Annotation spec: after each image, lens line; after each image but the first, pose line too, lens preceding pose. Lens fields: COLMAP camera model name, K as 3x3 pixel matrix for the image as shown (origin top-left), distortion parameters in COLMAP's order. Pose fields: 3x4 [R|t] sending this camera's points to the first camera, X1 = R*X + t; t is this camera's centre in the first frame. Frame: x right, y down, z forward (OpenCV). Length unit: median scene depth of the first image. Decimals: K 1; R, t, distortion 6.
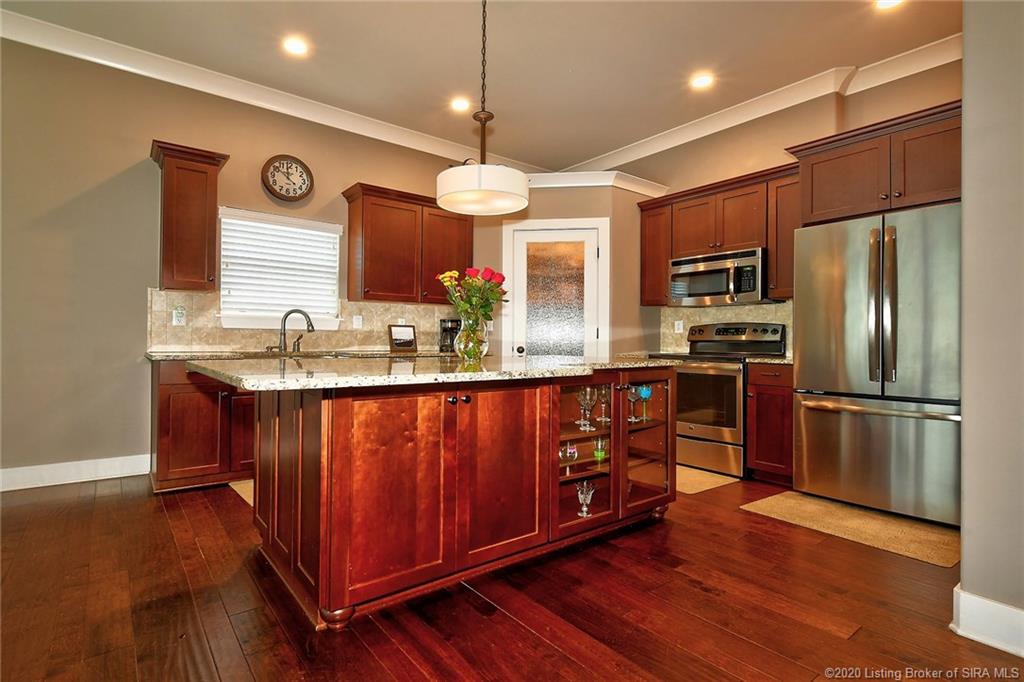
lens RADIAL K [[469.4, 0, 505.5], [0, 469.4, 345.2], [0, 0, 1]] dist [0.012097, -0.001832]
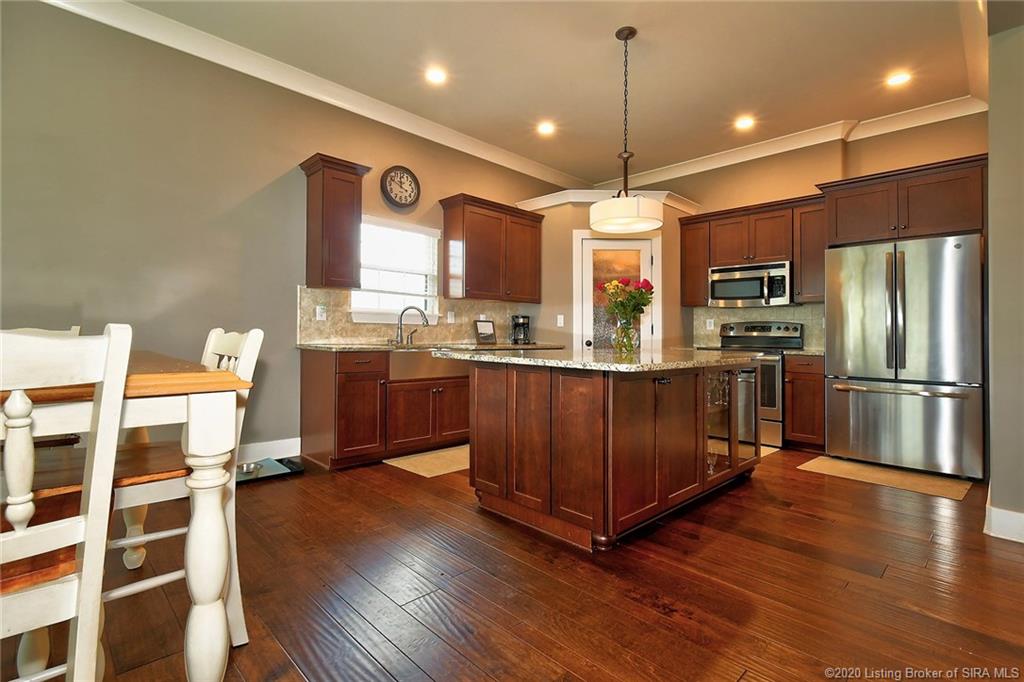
lens RADIAL K [[469.4, 0, 510.8], [0, 469.4, 337.8], [0, 0, 1]] dist [0.012097, -0.001832]
pose [[0.990192, 0.005396, 0.139612, -0.371233], [-0.005618, 0.999984, 0.001196, -0.004044], [-0.139603, -0.001968, 0.990206, -0.132048]]
